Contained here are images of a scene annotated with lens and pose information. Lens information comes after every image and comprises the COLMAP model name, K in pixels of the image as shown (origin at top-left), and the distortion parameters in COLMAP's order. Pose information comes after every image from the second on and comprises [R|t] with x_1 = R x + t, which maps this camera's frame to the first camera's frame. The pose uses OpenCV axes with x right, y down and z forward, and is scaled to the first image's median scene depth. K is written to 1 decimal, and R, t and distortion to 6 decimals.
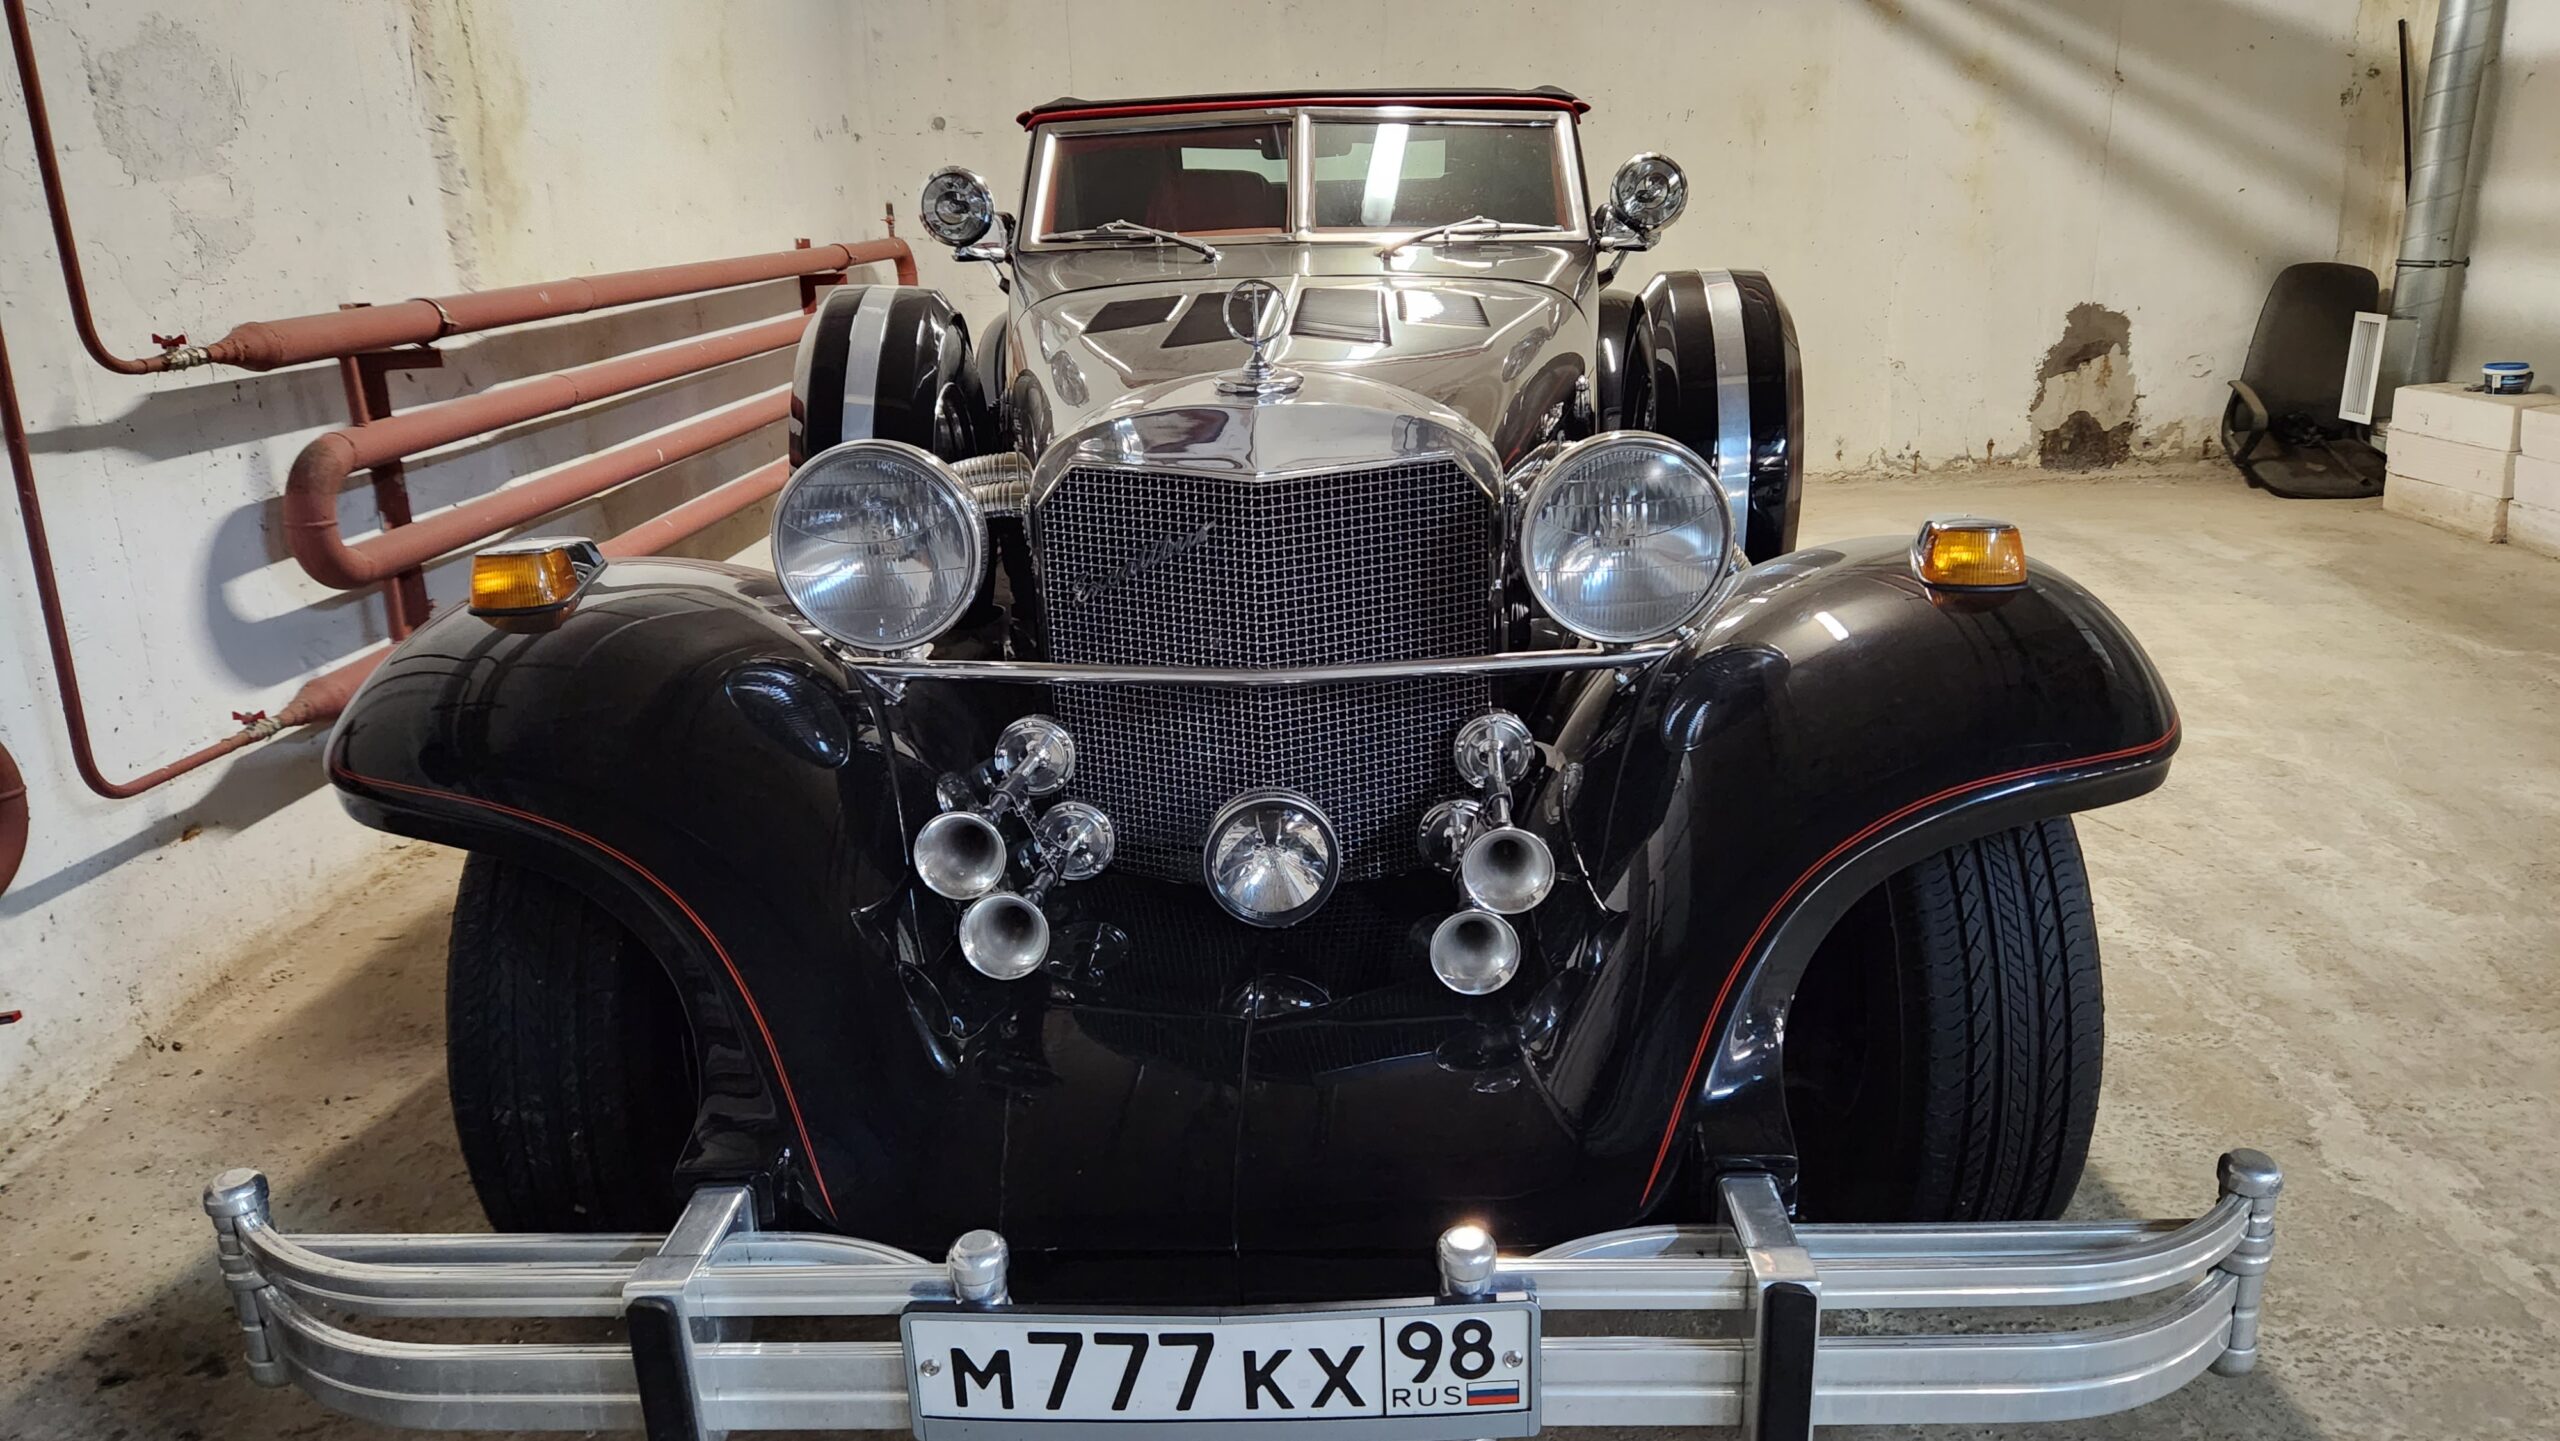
lens RADIAL K [[1706.6, 0, 1291.2], [0, 1706.6, 714.9], [0, 0, 1]] dist [0.081340, -0.082625]
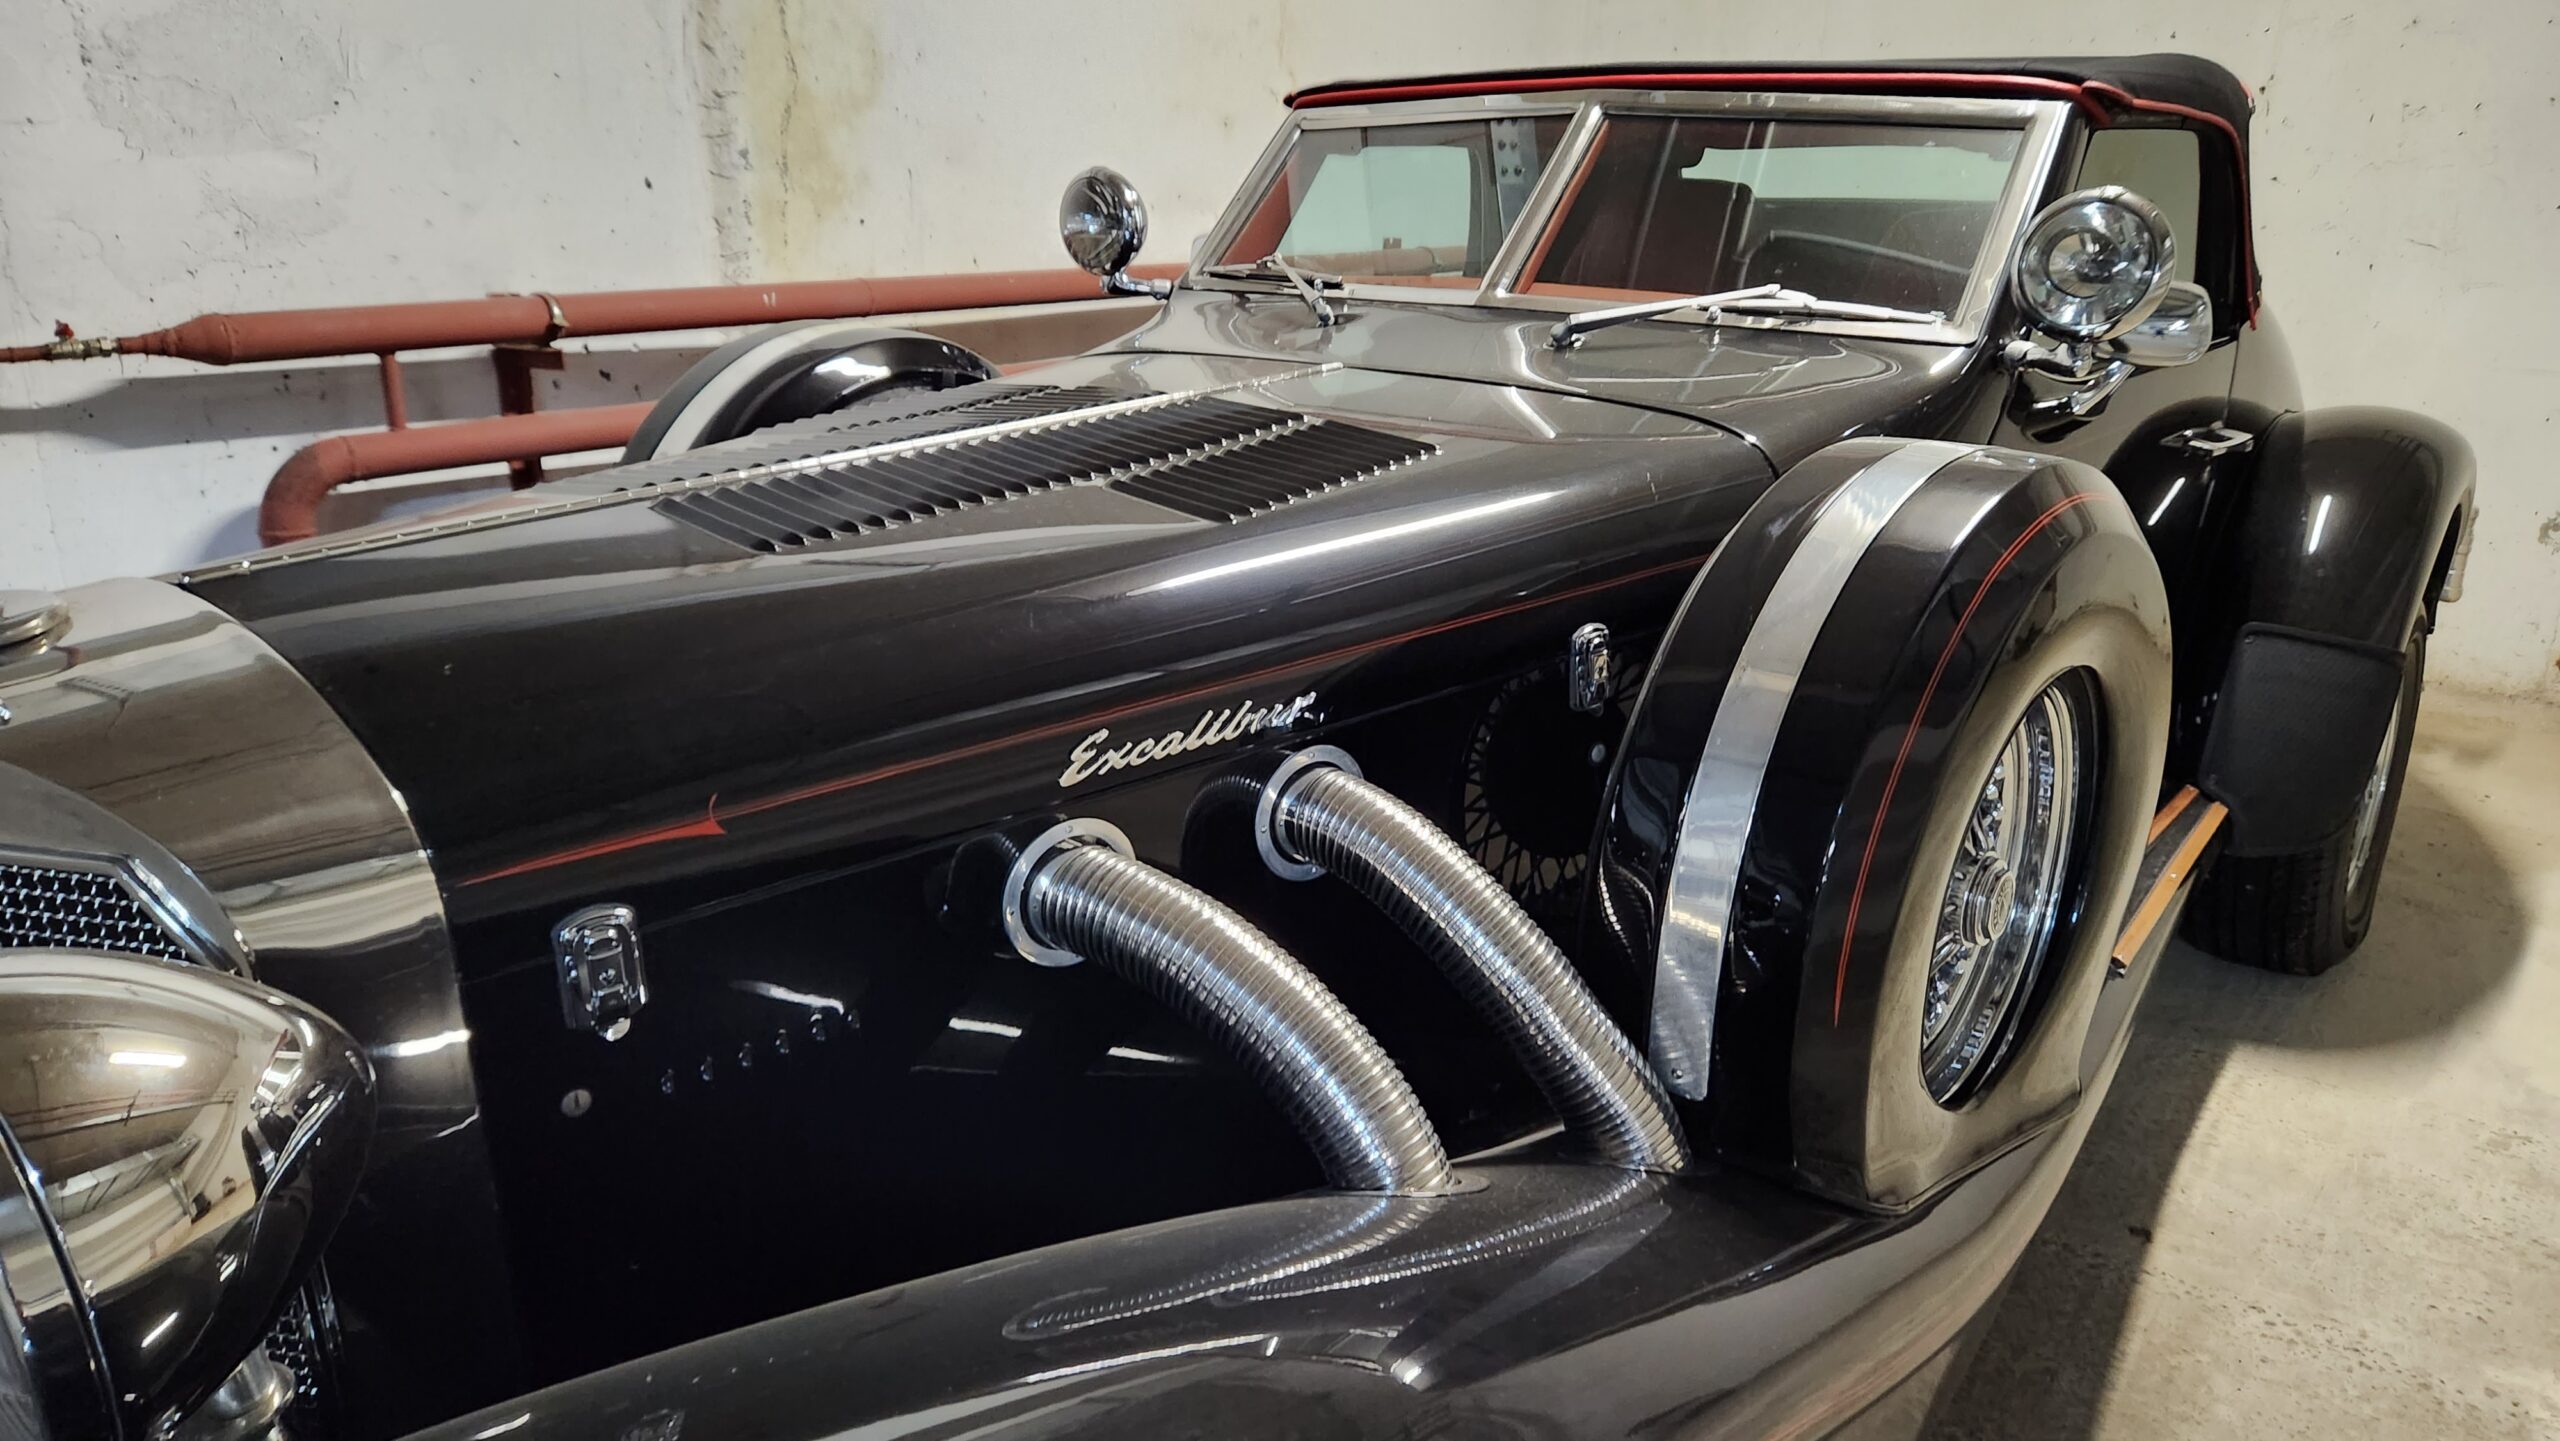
lens RADIAL K [[1706.6, 0, 1291.2], [0, 1706.6, 714.9], [0, 0, 1]] dist [0.081340, -0.082625]
pose [[0.795255, 0.216779, -0.566194, 0.363634], [-0.207651, 0.974797, 0.081562, -0.180050], [0.569605, 0.052708, 0.820227, 0.492499]]
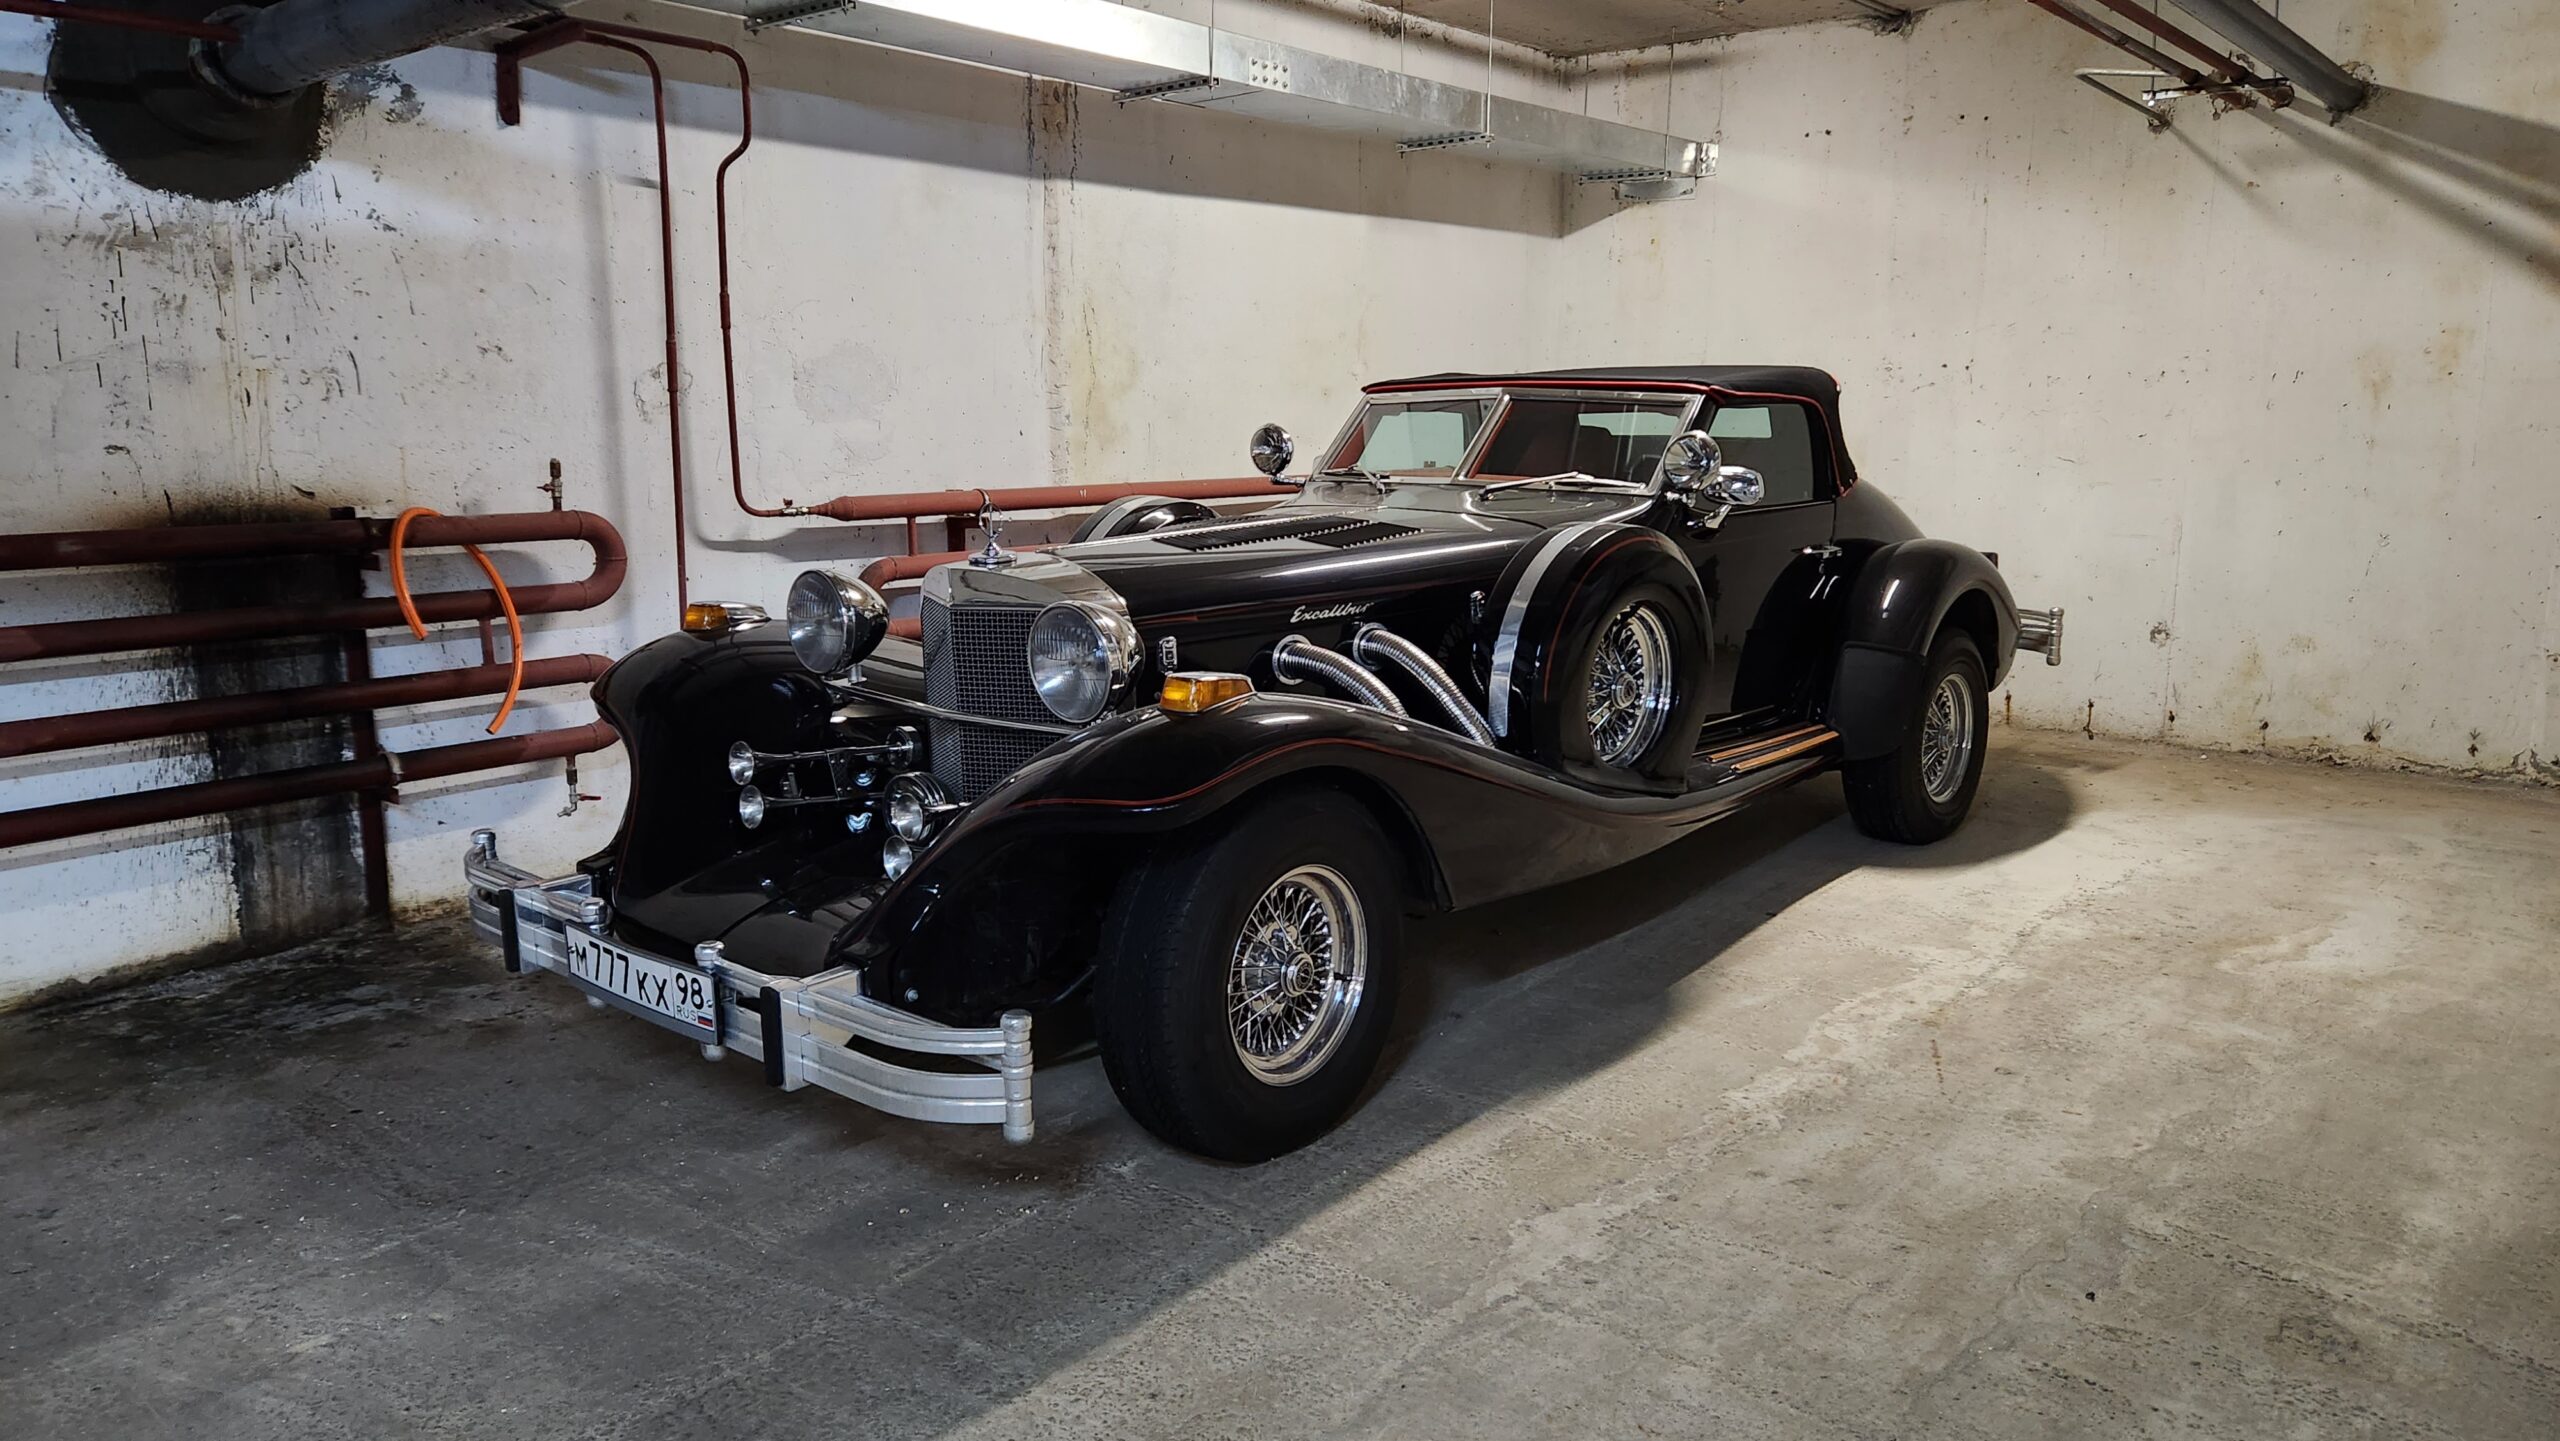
lens RADIAL K [[1706.6, 0, 1291.2], [0, 1706.6, 714.9], [0, 0, 1]] dist [0.081340, -0.082625]
pose [[0.769084, 0.141071, -0.623385, 0.844212], [-0.209718, 0.977037, -0.037632, -0.018856], [0.603762, 0.159678, 0.781009, -0.120199]]
